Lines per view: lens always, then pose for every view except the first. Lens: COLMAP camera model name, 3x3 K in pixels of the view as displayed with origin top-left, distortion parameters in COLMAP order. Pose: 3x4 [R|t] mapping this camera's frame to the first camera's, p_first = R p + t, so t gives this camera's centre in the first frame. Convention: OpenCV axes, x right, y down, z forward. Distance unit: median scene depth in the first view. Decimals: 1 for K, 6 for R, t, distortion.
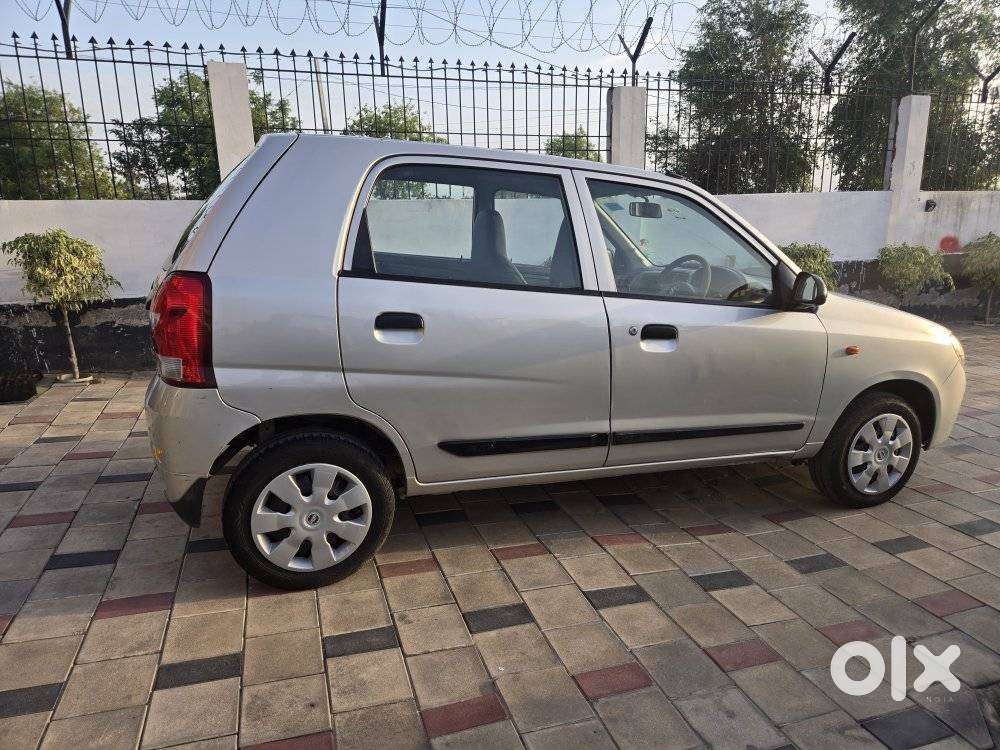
lens RADIAL K [[670.4, 0, 504.0], [0, 670.4, 374.9], [0, 0, 1]] dist [0.070749, -0.061640]
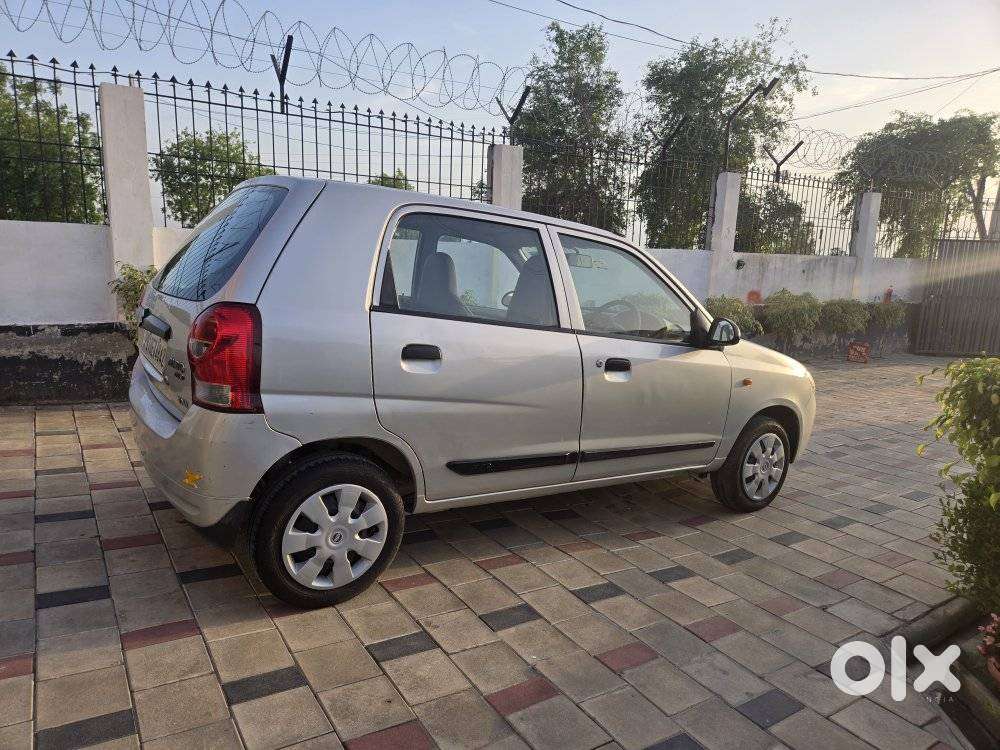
lens RADIAL K [[669.0, 0, 491.3], [0, 669.0, 378.3], [0, 0, 1]] dist [0.069368, -0.058443]
pose [[0.969550, 0.003683, 0.244864, -0.263415], [0.008604, 0.998757, -0.049090, 0.015095], [-0.244740, 0.049702, 0.968314, -0.080322]]
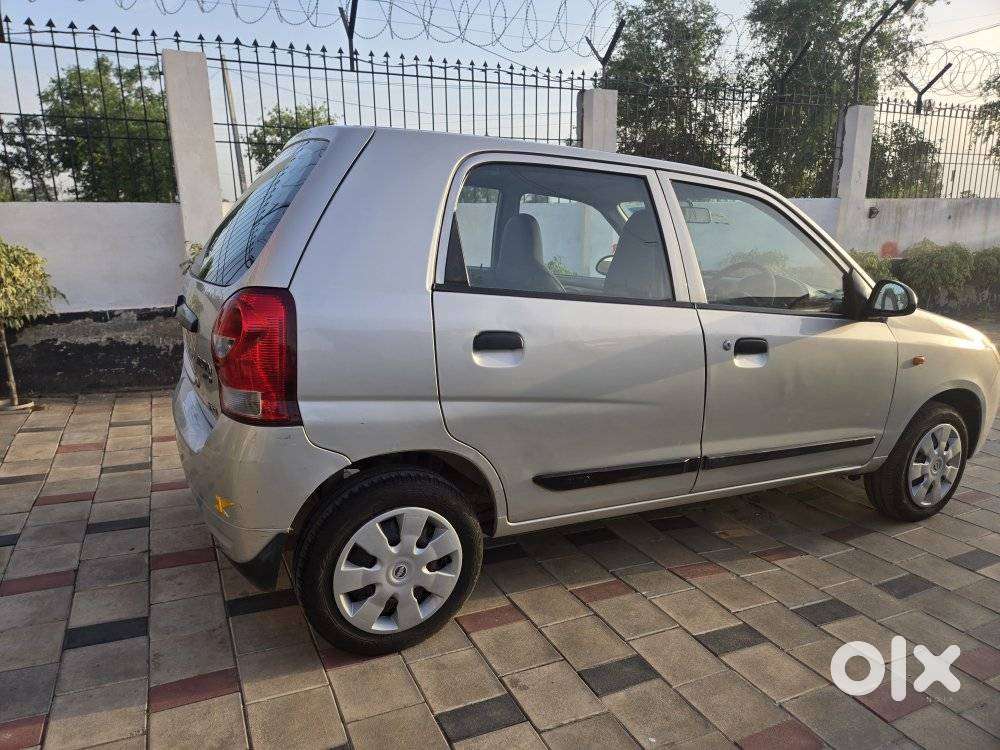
lens RADIAL K [[673.4, 0, 489.5], [0, 673.4, 375.9], [0, 0, 1]] dist [0.066163, -0.057179]
pose [[0.993706, -0.022326, 0.109776, -0.221692], [0.023089, 0.999717, -0.005683, -0.024904], [-0.109619, 0.008181, 0.993940, 0.109265]]
